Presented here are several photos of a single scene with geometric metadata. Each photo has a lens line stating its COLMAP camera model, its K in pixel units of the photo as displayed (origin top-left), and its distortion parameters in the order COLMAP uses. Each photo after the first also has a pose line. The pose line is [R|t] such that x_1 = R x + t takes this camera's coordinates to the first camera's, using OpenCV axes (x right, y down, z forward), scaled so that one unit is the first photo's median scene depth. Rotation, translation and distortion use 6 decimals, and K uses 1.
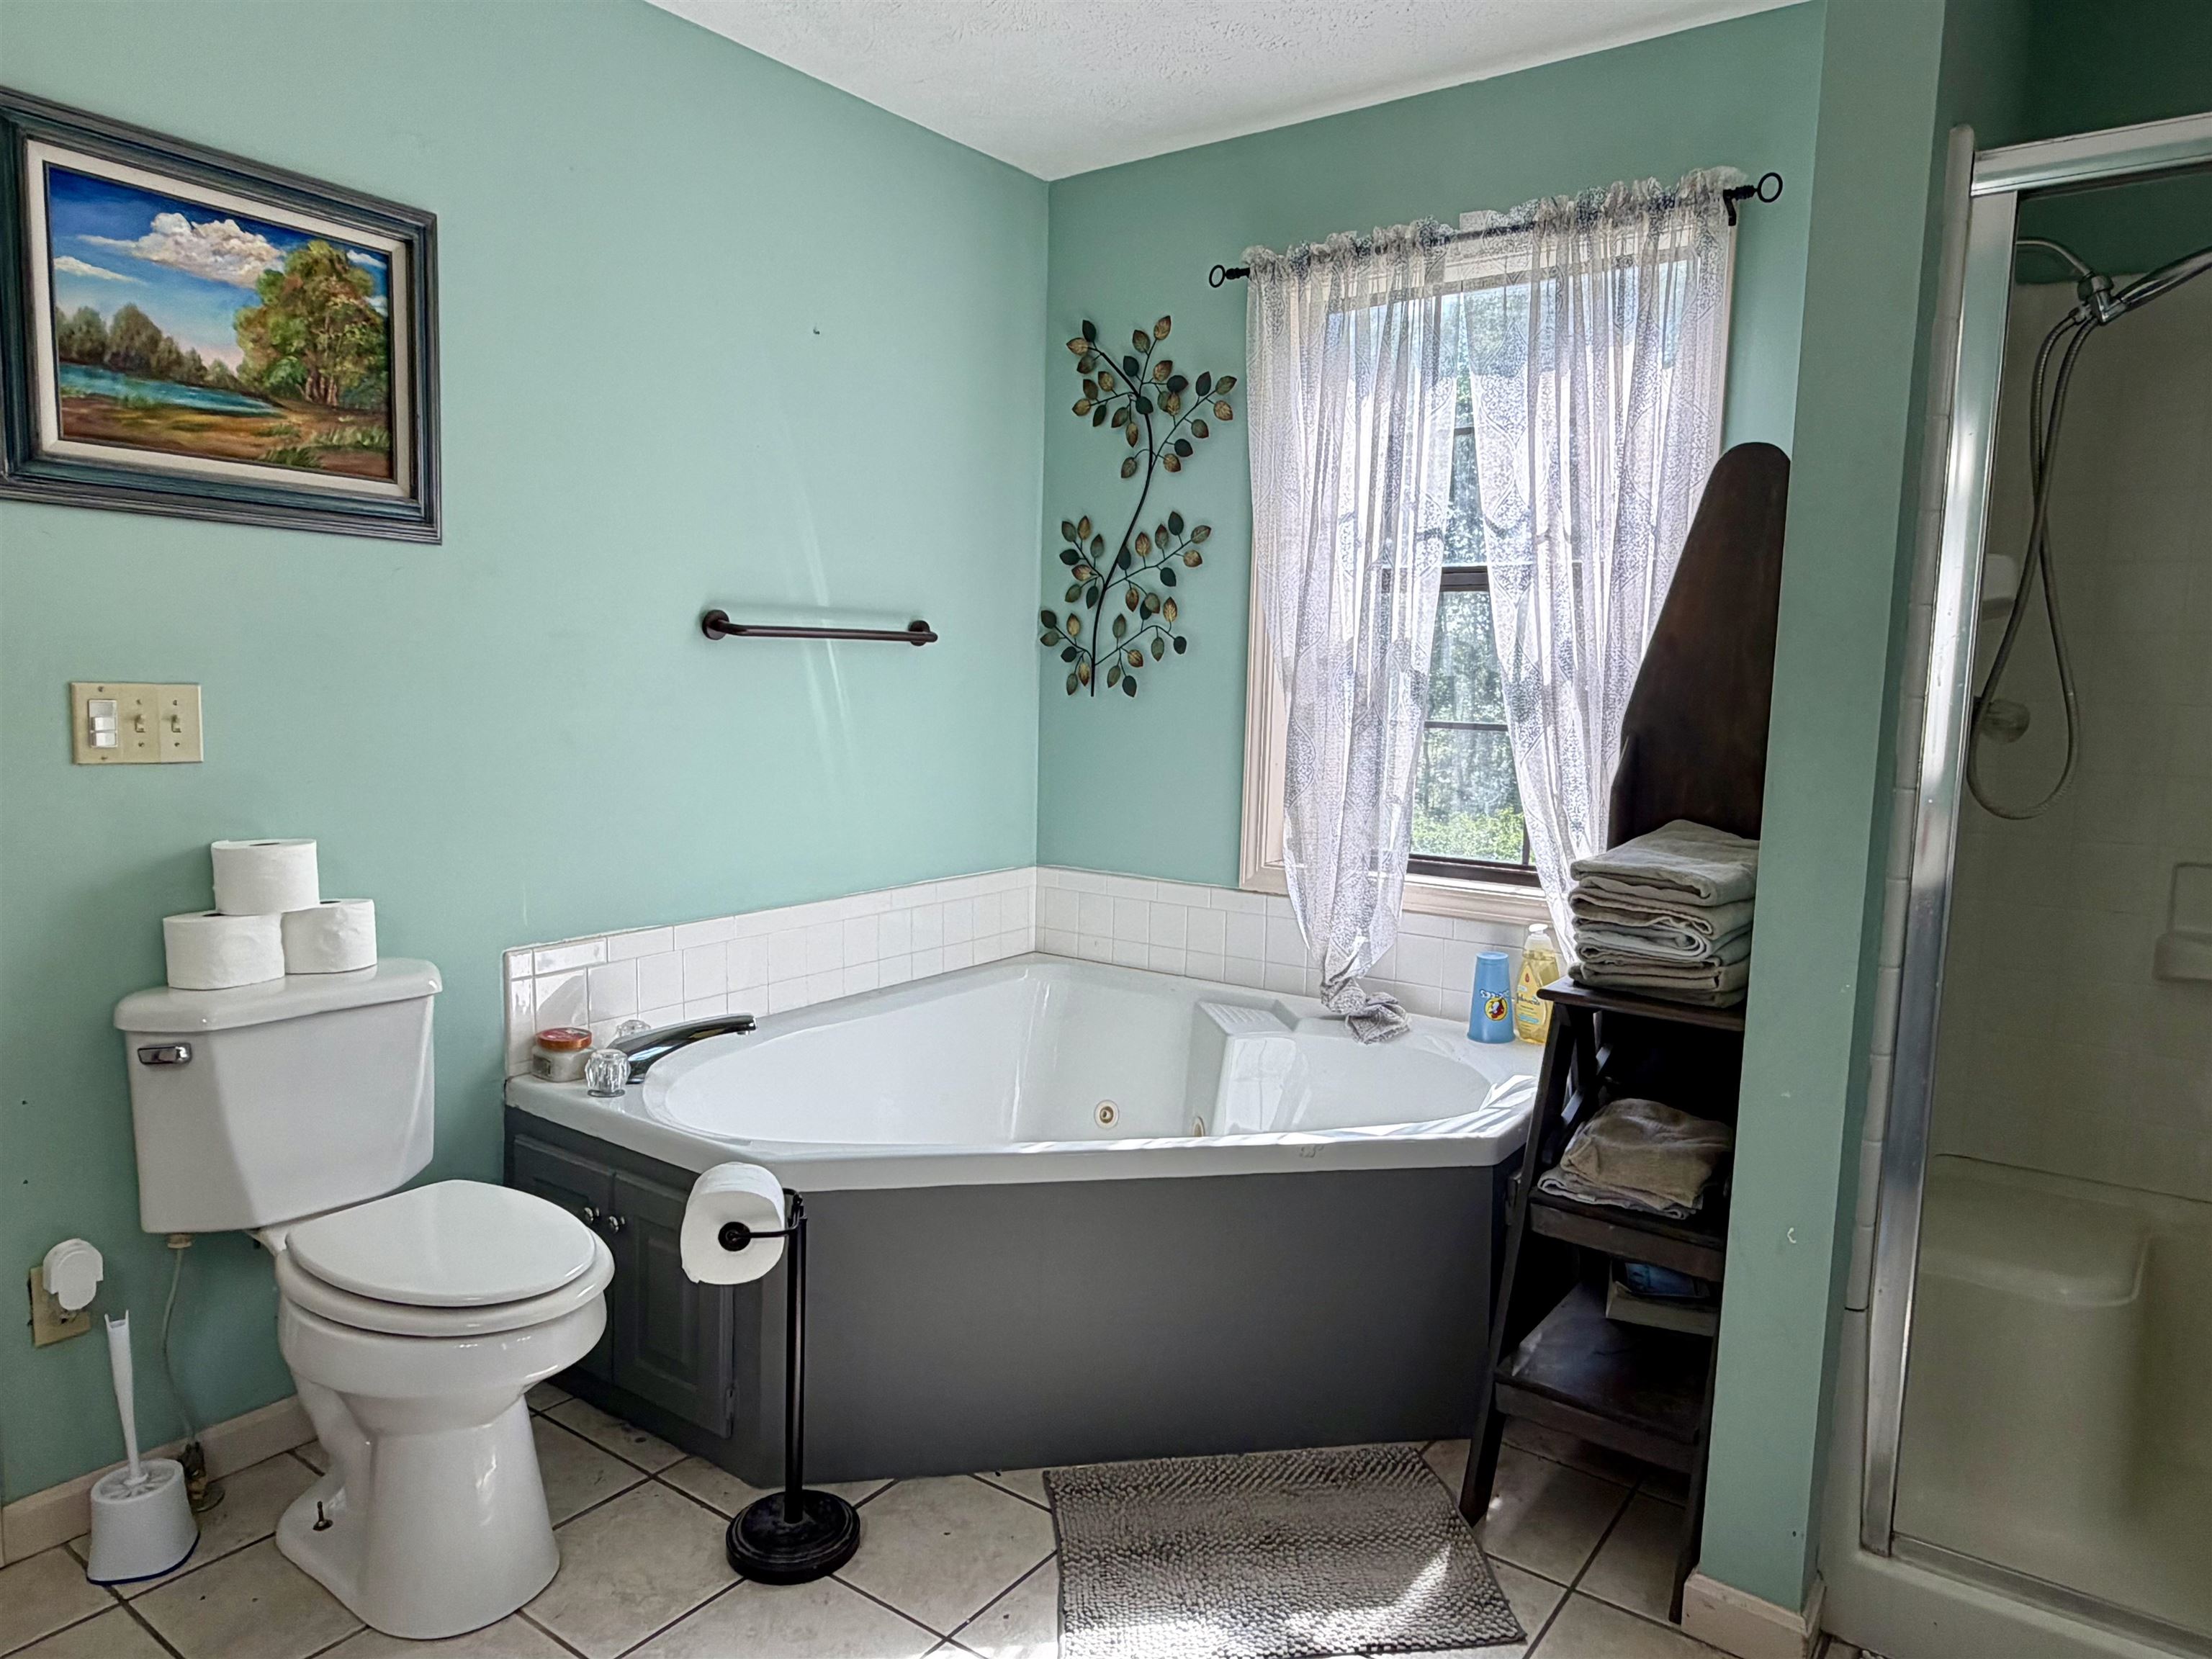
lens RADIAL K [[1410.0, 0, 1096.9], [0, 1410.0, 834.4], [0, 0, 1]] dist [-0.001524, -0.000264]
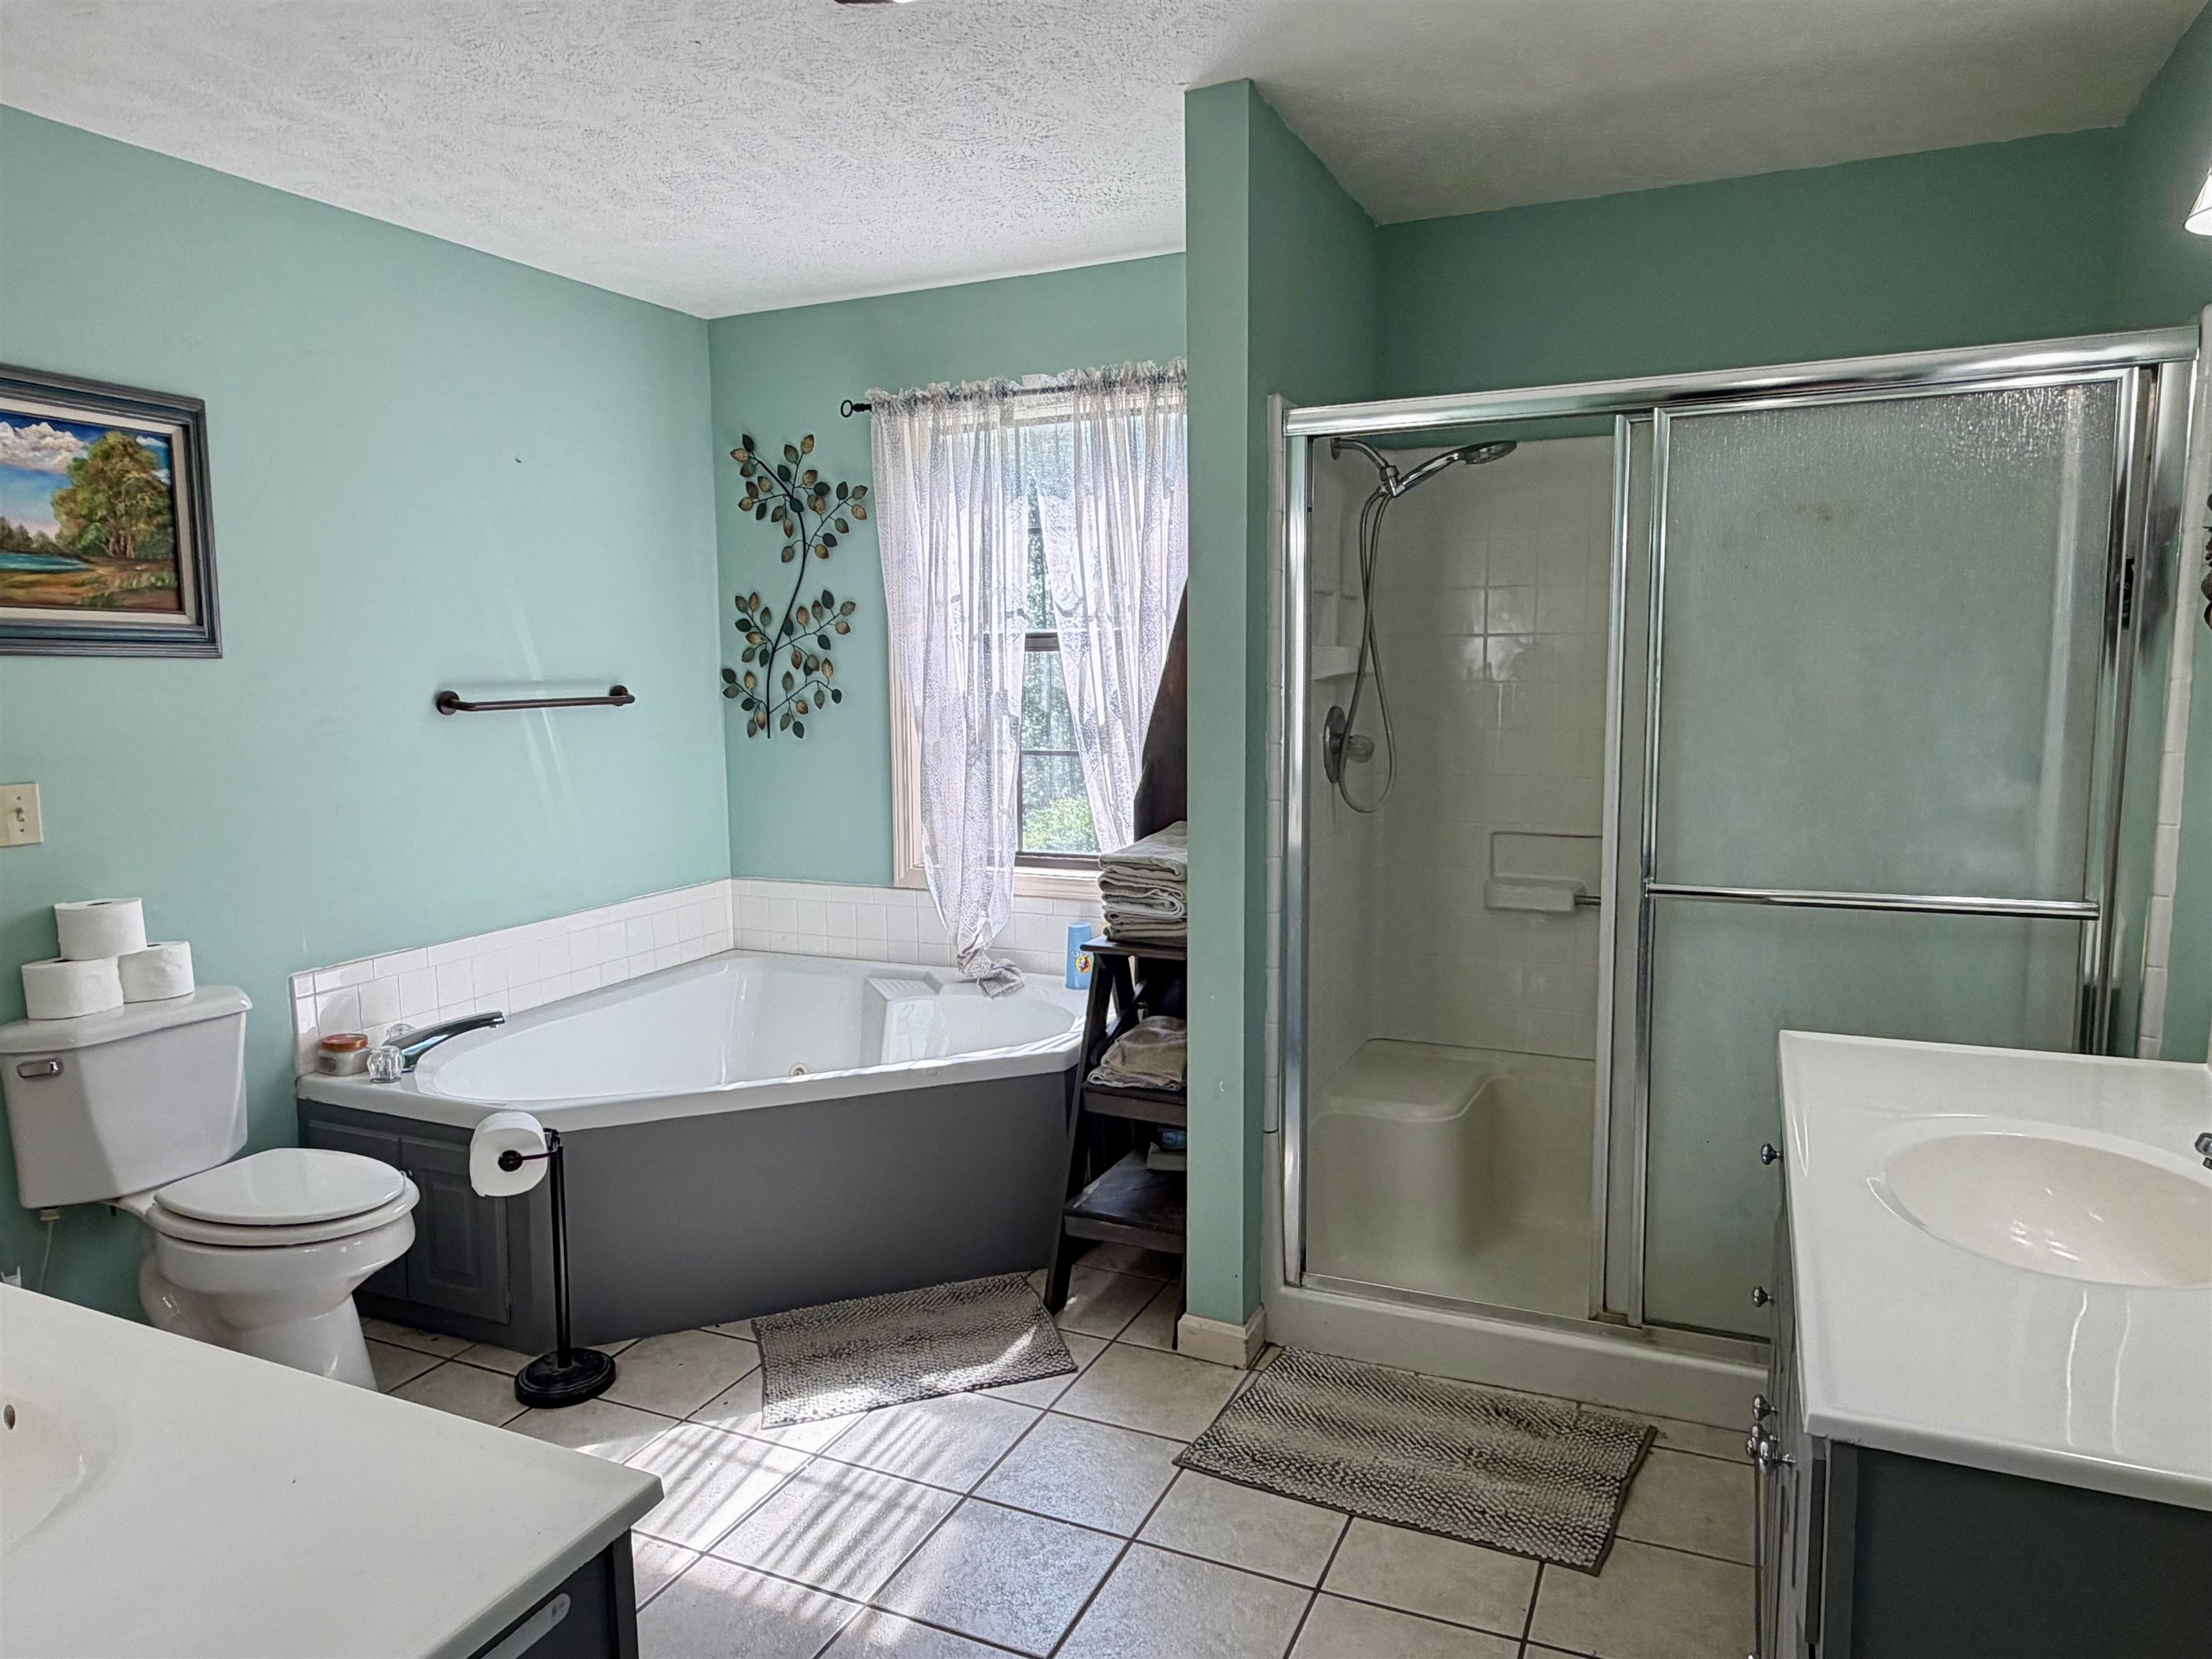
lens RADIAL K [[1410.0, 0, 1096.9], [0, 1410.0, 834.4], [0, 0, 1]] dist [-0.001524, -0.000264]
pose [[0.979024, -0.057179, 0.195557, 0.048355], [0.056094, 0.998364, 0.011088, -0.017823], [-0.195871, 0.000115, 0.980630, -0.401470]]
